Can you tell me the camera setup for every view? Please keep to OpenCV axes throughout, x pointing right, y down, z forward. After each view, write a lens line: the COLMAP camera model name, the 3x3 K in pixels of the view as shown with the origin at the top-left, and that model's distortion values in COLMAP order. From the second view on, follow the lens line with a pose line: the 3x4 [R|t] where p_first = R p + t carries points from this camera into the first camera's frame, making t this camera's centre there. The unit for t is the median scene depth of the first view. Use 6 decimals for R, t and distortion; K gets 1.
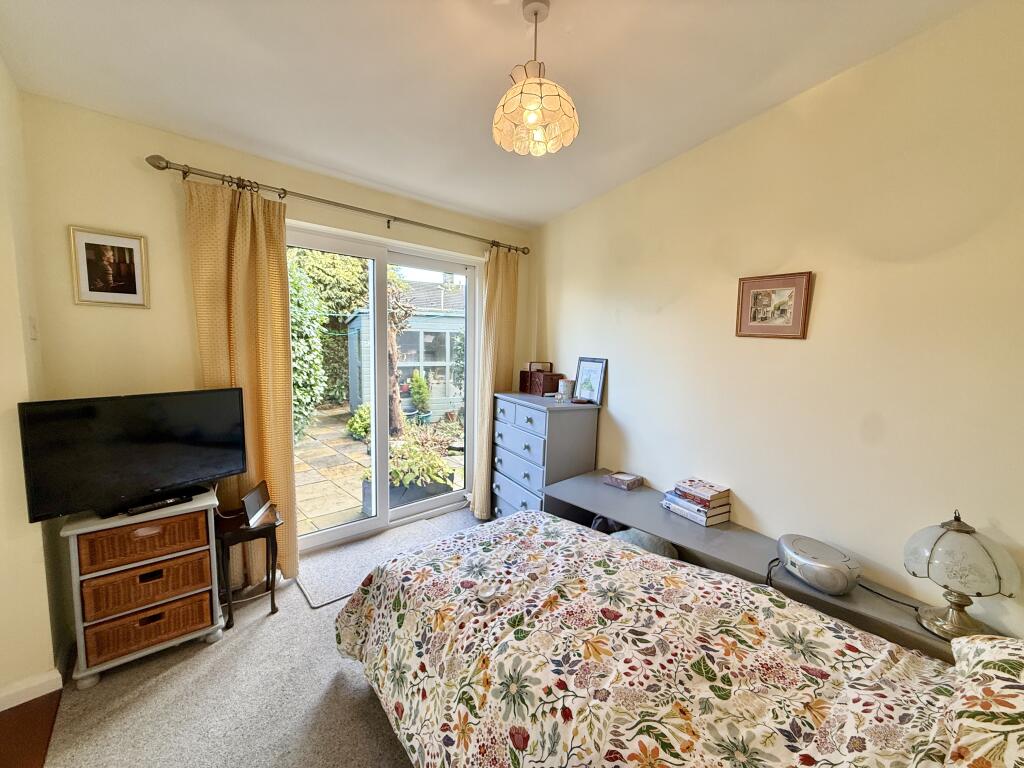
lens RADIAL K [[405.0, 0, 513.9], [0, 405.0, 387.5], [0, 0, 1]] dist [0.002231, -0.000070]
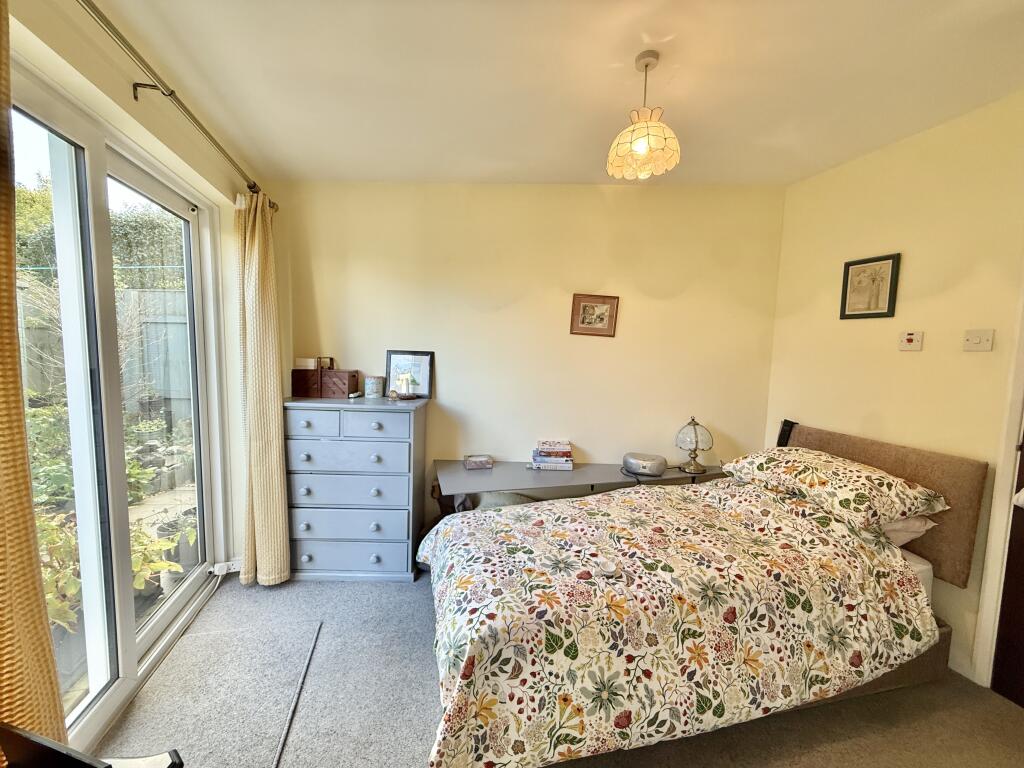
lens RADIAL K [[405.0, 0, 508.6], [0, 405.0, 382.1], [0, 0, 1]] dist [0.002231, -0.000070]
pose [[0.461985, -0.085032, 0.882802, -0.877917], [0.076624, 0.995498, 0.055788, -0.055310], [-0.883572, 0.041871, 0.466420, 0.562705]]
